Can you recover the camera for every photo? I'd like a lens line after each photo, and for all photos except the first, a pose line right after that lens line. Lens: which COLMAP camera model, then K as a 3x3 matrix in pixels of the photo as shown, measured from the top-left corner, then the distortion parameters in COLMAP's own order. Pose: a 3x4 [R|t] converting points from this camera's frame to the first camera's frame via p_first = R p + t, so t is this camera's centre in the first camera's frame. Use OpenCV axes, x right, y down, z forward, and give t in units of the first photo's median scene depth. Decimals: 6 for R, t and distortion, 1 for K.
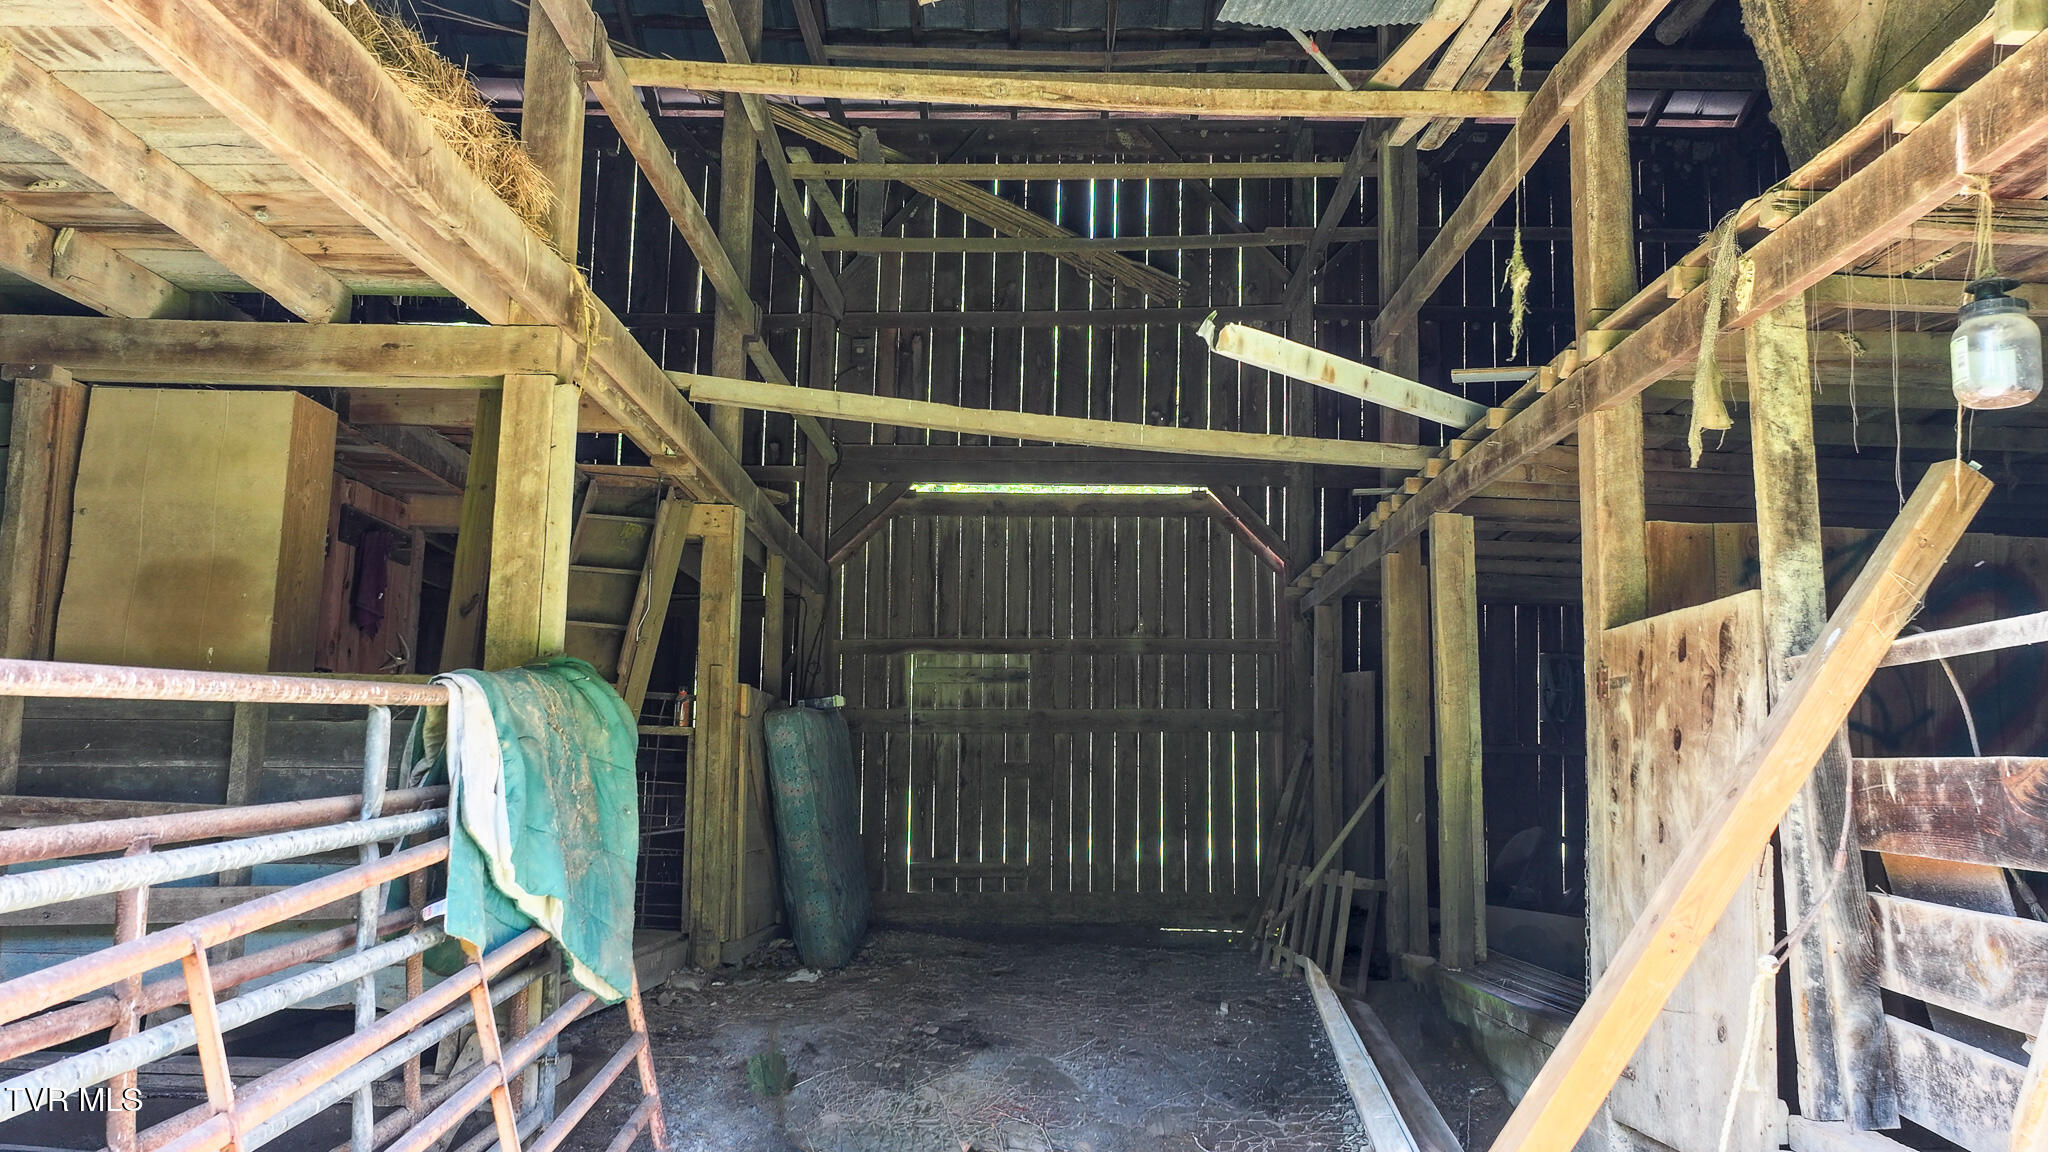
lens RADIAL K [[1437.0, 0, 1049.8], [0, 1437.0, 603.6], [0, 0, 1]] dist [0.009706, -0.001426]
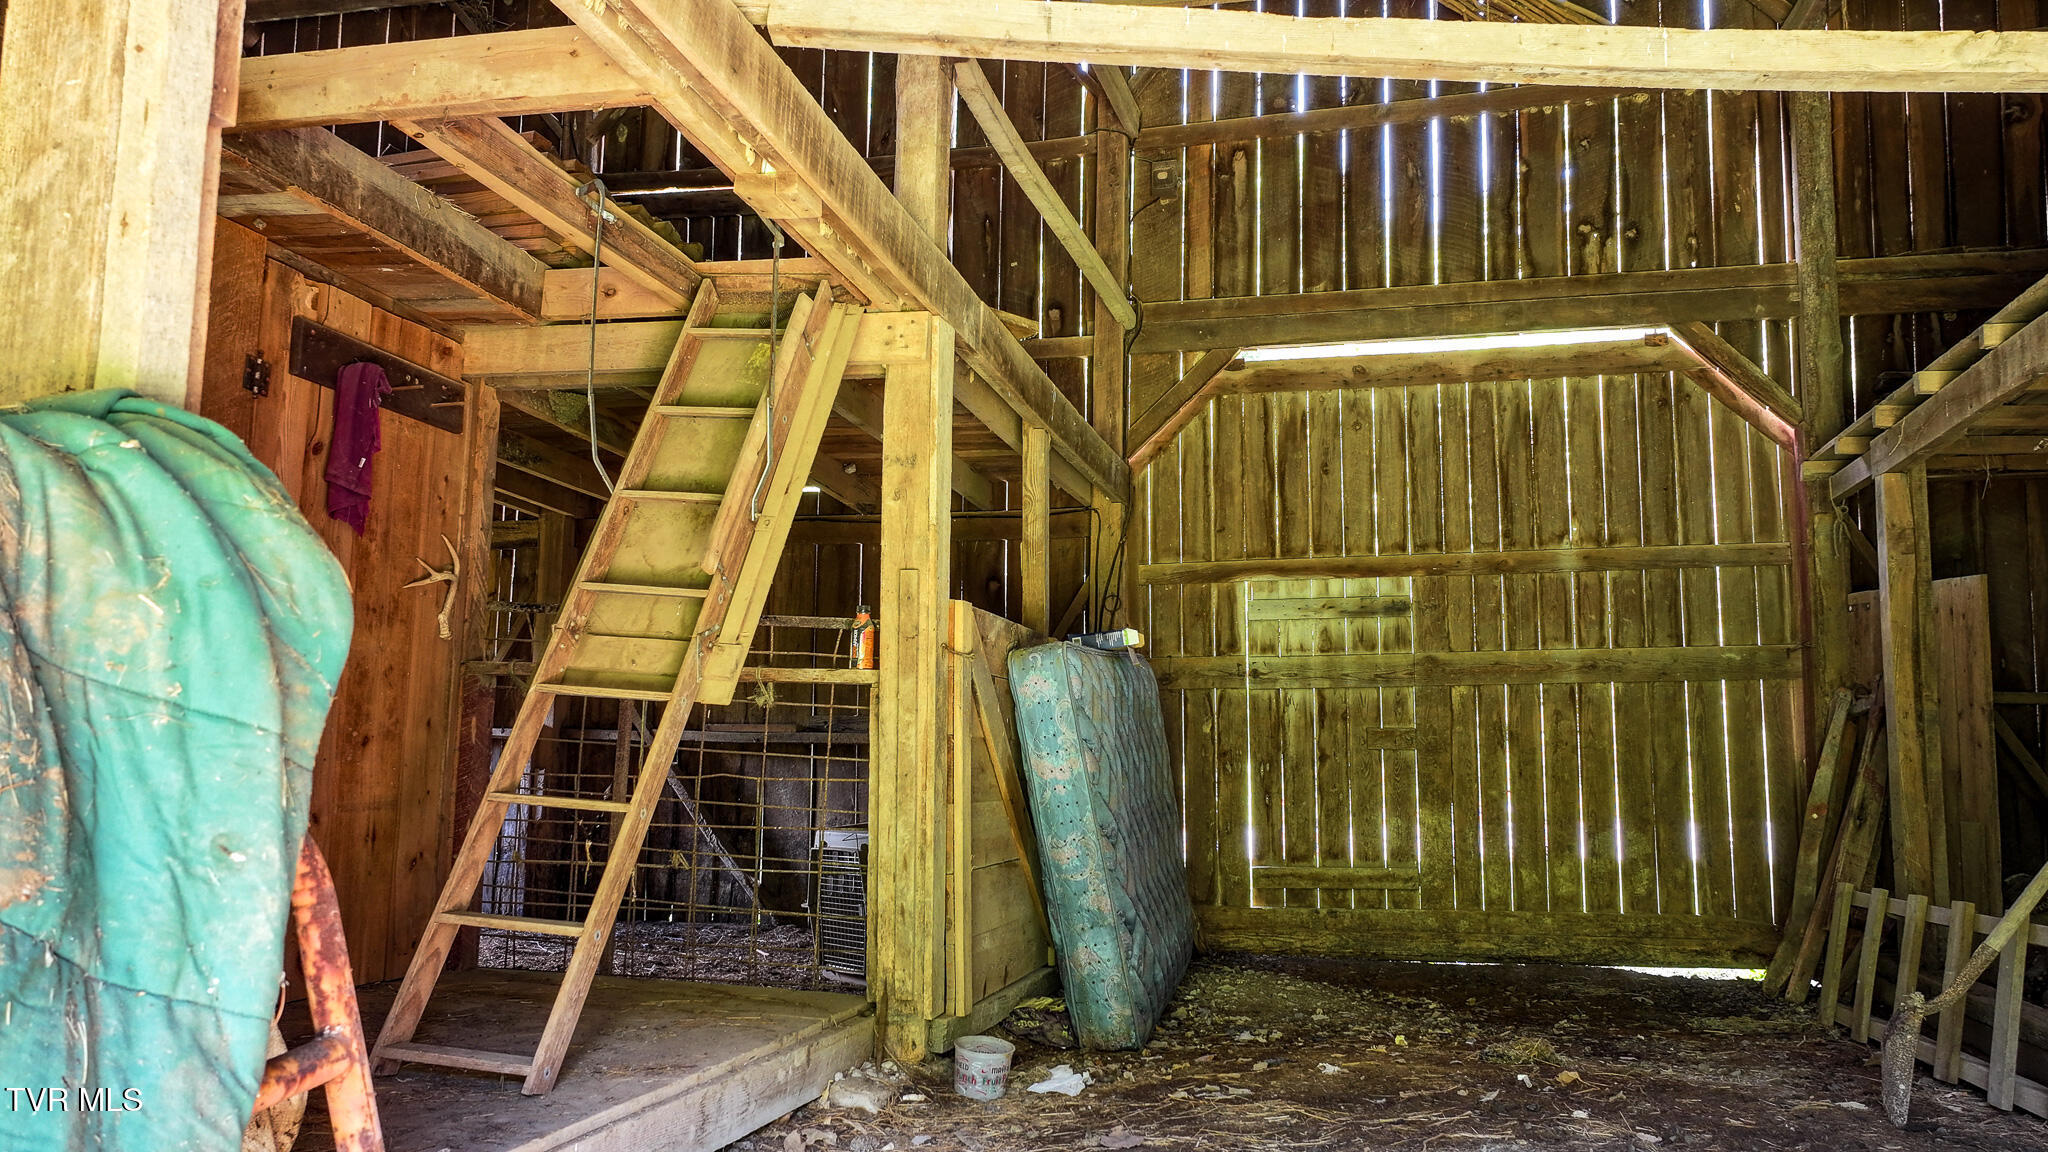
lens RADIAL K [[1437.0, 0, 1049.8], [0, 1437.0, 603.6], [0, 0, 1]] dist [0.009706, -0.001426]
pose [[0.969401, -0.032117, -0.243373, -0.015222], [0.036376, 0.999253, 0.013024, 0.033691], [0.242773, -0.021478, 0.969845, 0.270070]]
